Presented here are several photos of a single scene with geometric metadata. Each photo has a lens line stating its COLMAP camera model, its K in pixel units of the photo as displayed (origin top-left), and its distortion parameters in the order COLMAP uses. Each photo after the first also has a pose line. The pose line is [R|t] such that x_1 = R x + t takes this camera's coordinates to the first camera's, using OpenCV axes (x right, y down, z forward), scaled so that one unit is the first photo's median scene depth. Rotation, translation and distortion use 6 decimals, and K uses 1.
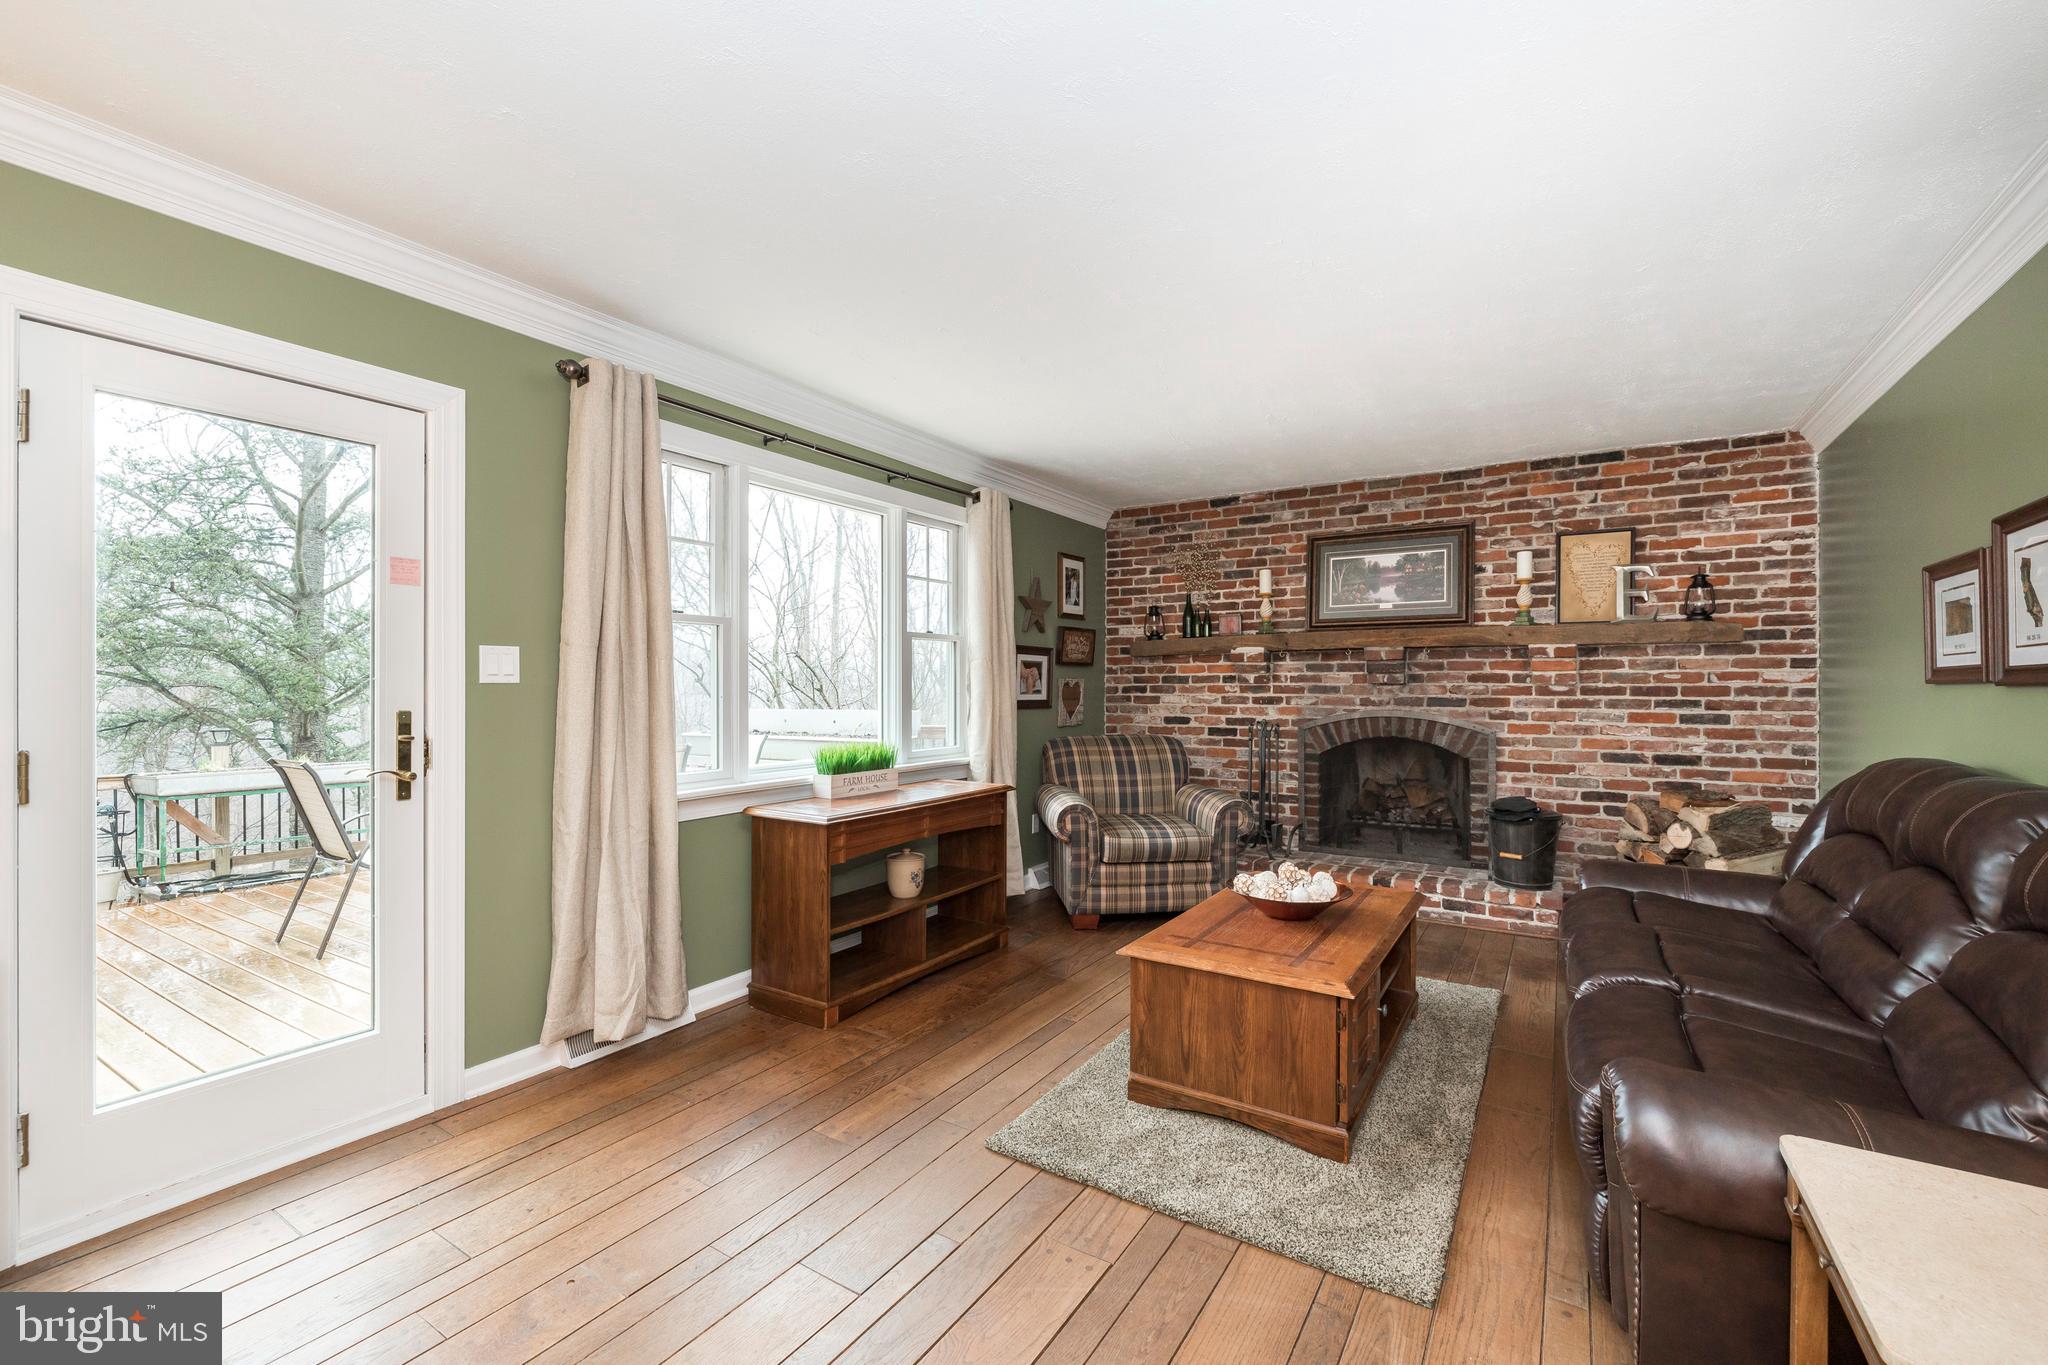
lens RADIAL K [[859.1, 0, 1021.3], [0, 859.1, 685.3], [0, 0, 1]] dist [-0.000325, 0.000585]
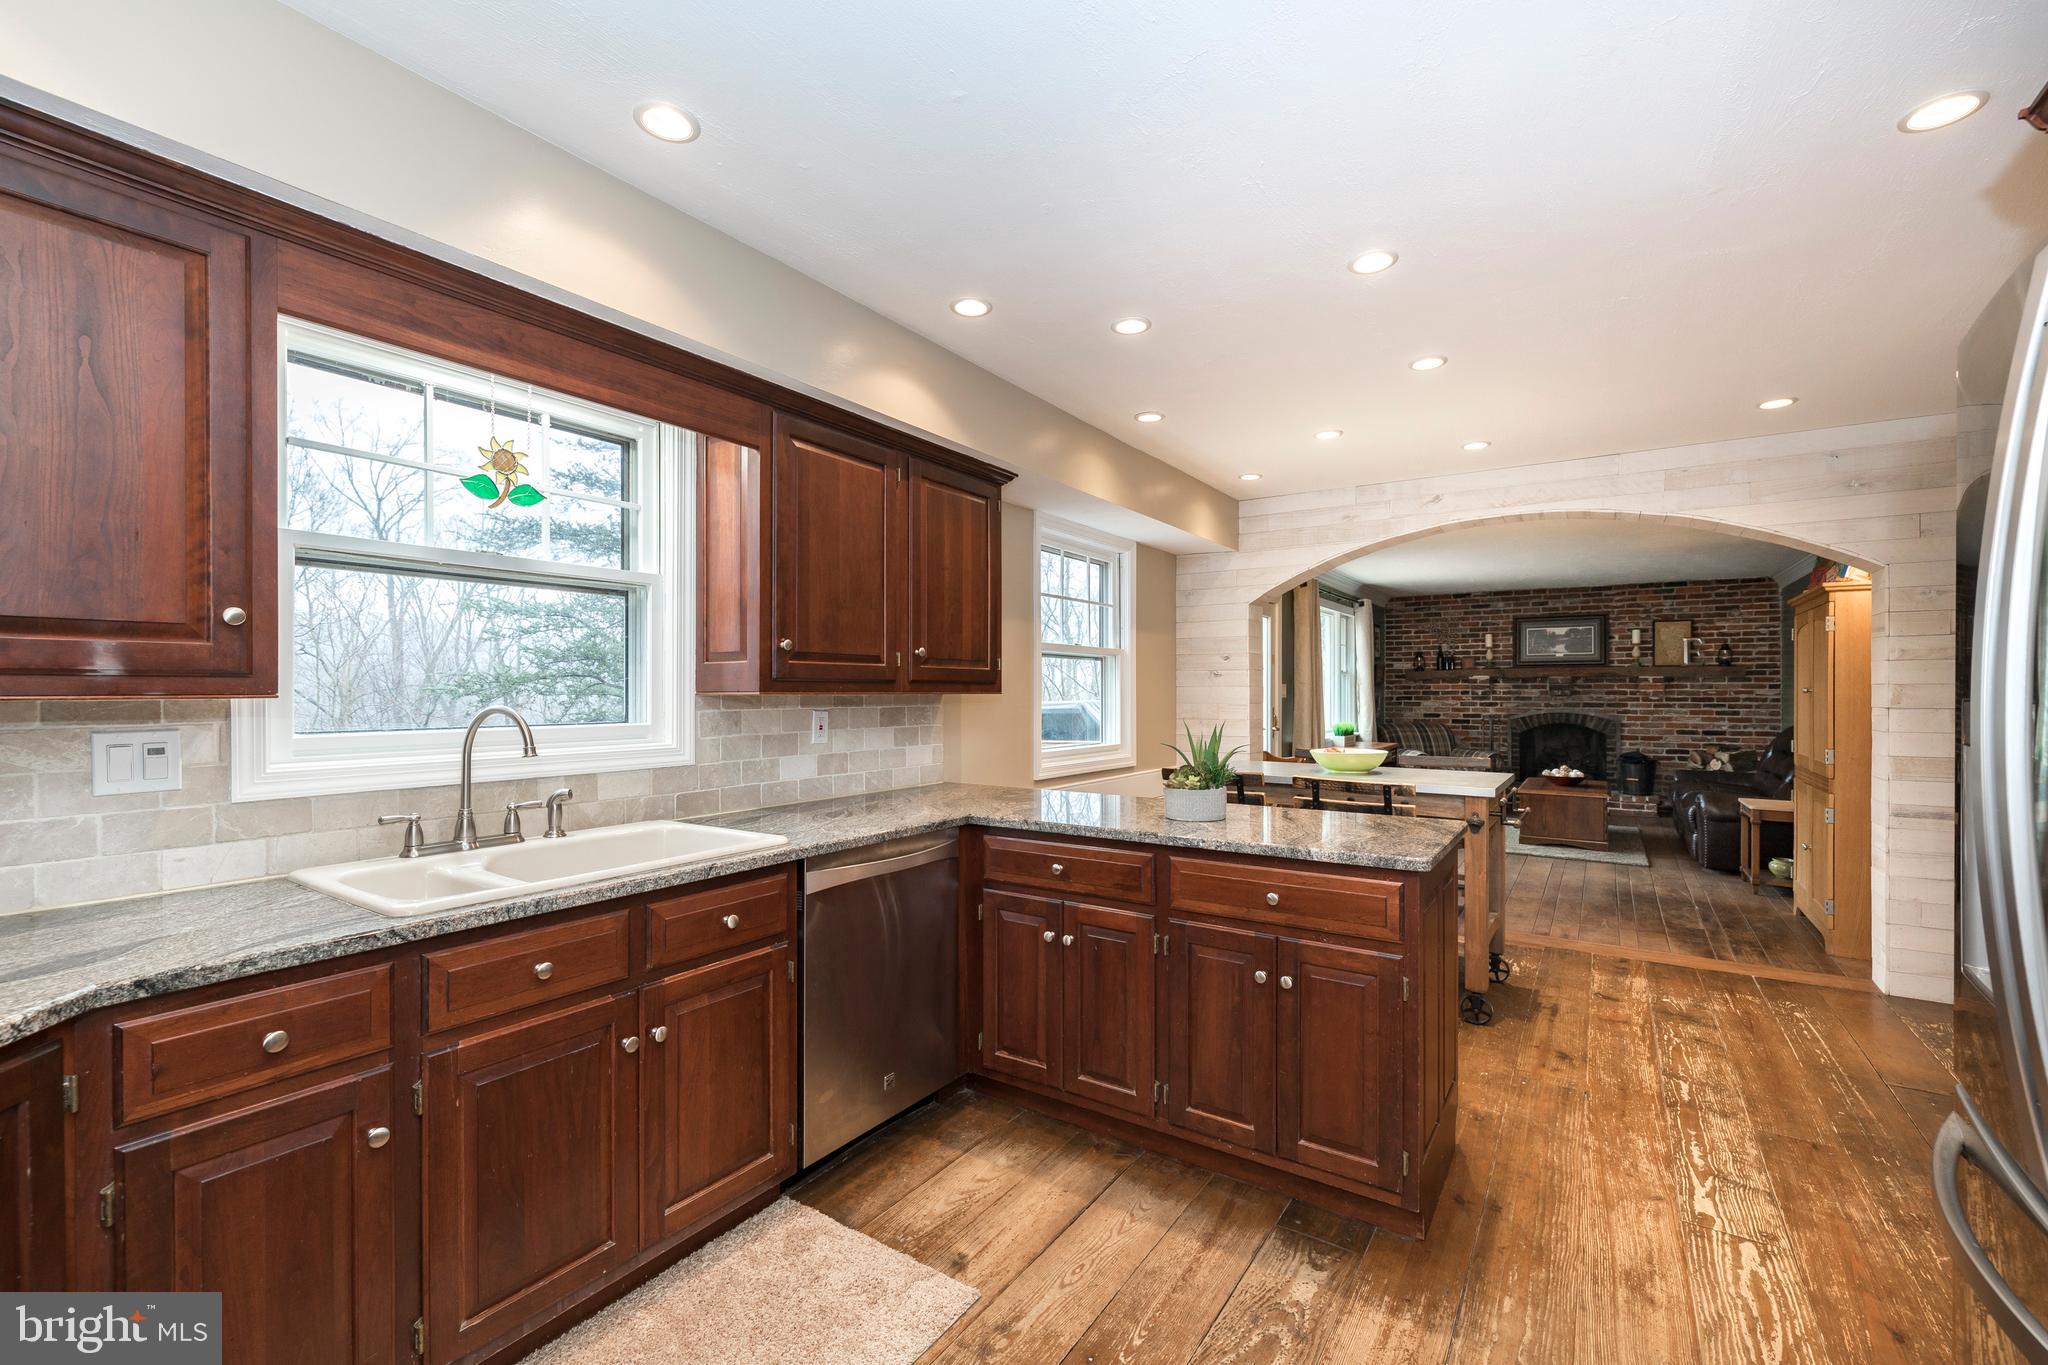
lens RADIAL K [[859.1, 0, 1027.3], [0, 859.1, 688.2], [0, 0, 1]] dist [-0.000325, 0.000585]
pose [[0.999781, -0.000735, -0.020899, -0.795289], [0.000671, 0.999995, -0.003071, -0.014279], [0.020901, 0.003057, 0.999777, -1.035317]]
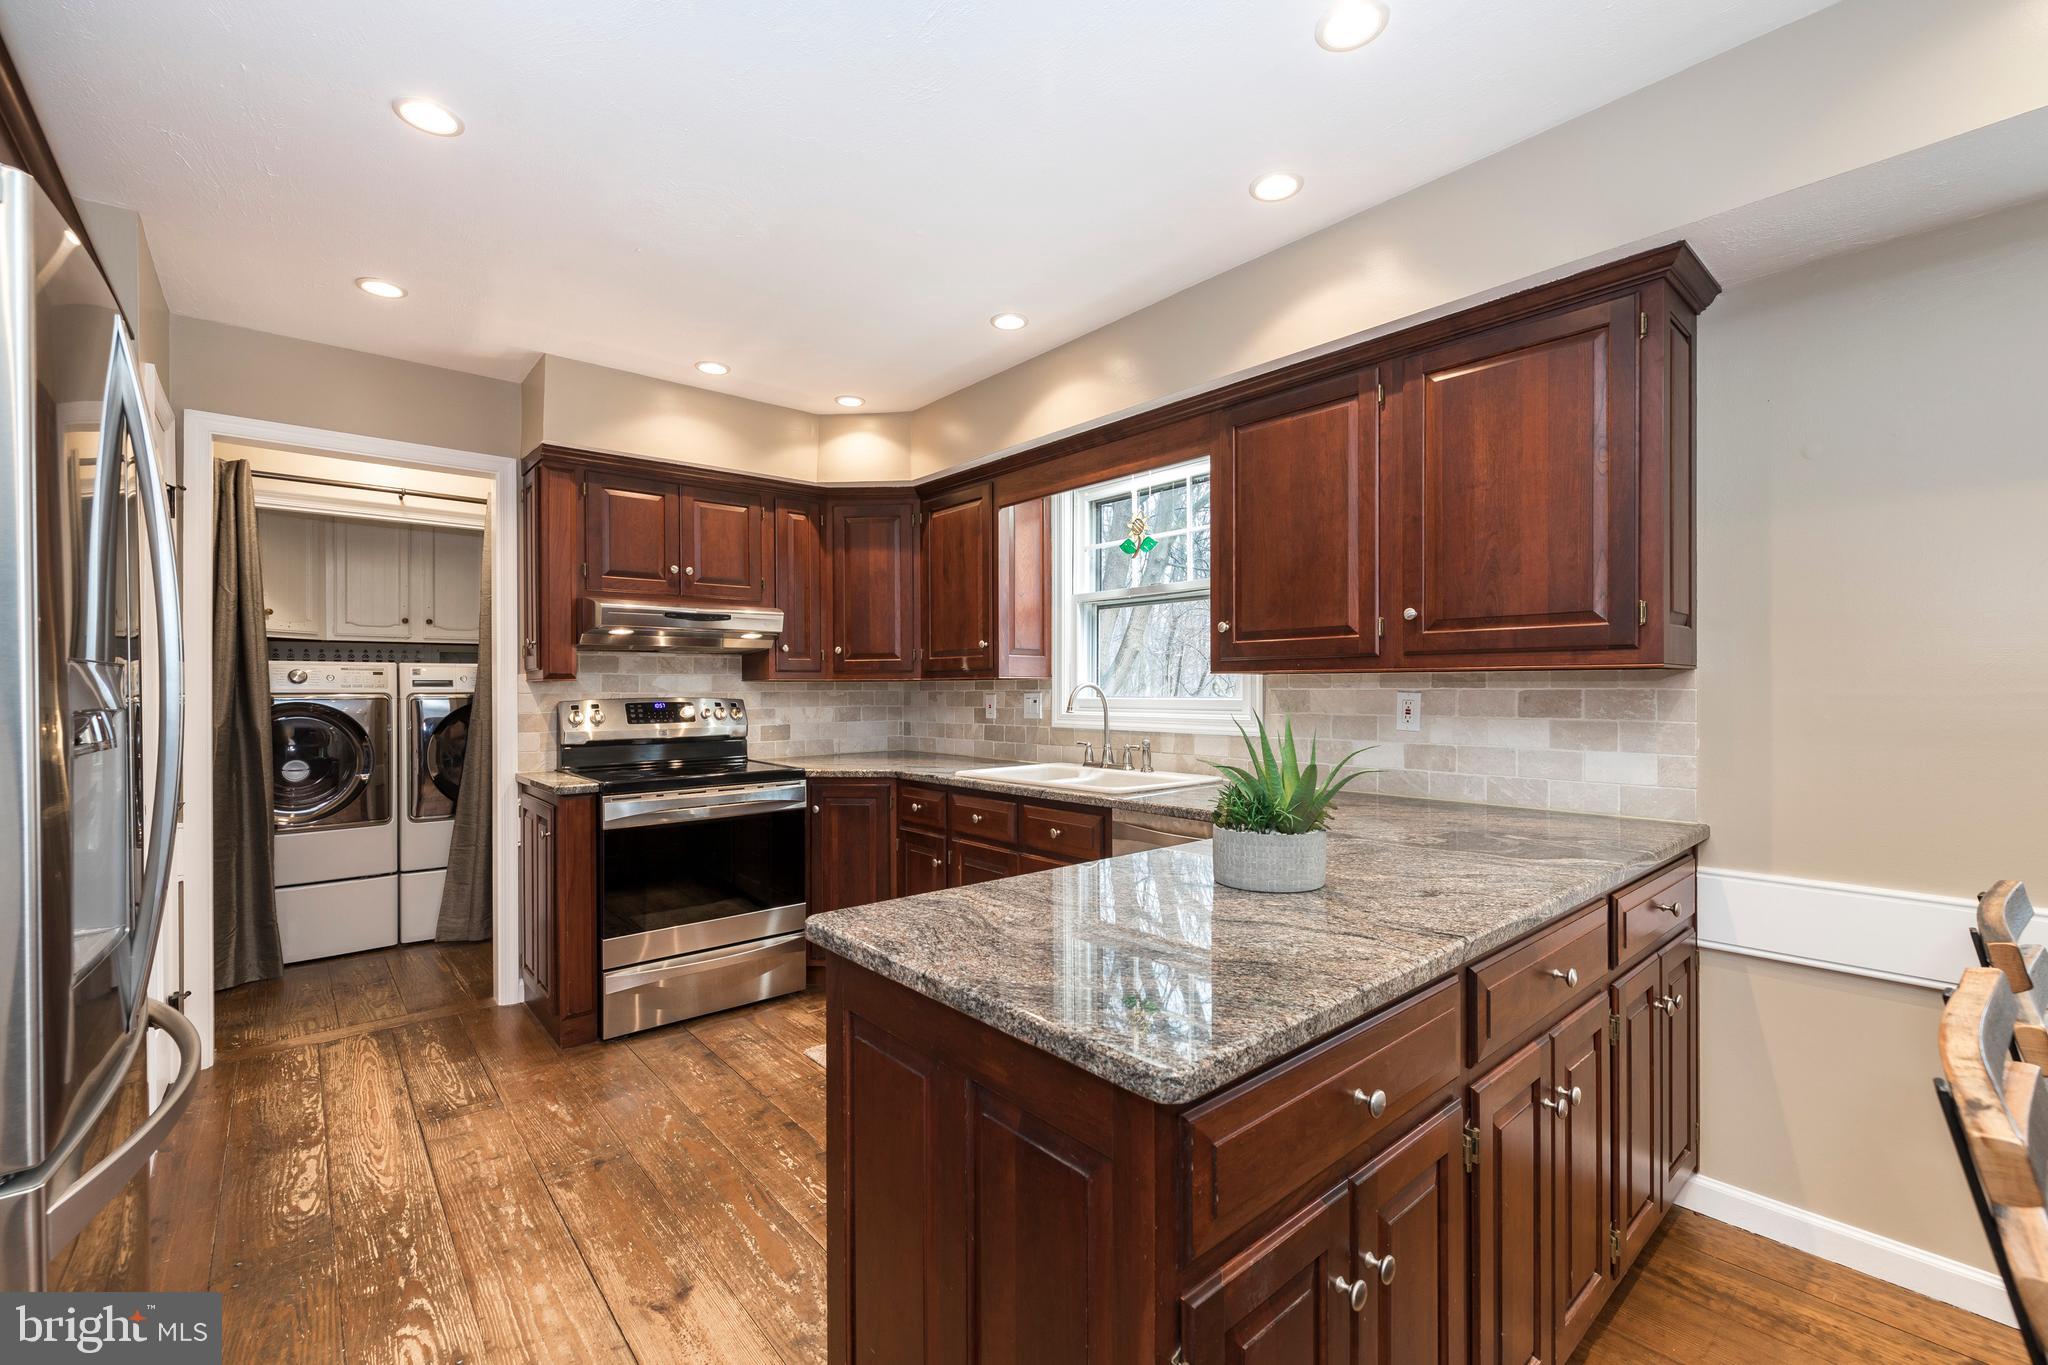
lens RADIAL K [[859.1, 0, 1012.1], [0, 859.1, 686.1], [0, 0, 1]] dist [-0.000325, 0.000585]
pose [[-0.297178, 0.002140, -0.954820, -0.366432], [0.009254, 0.999957, -0.000639, -0.004788], [0.954777, -0.009026, -0.297185, -0.468562]]
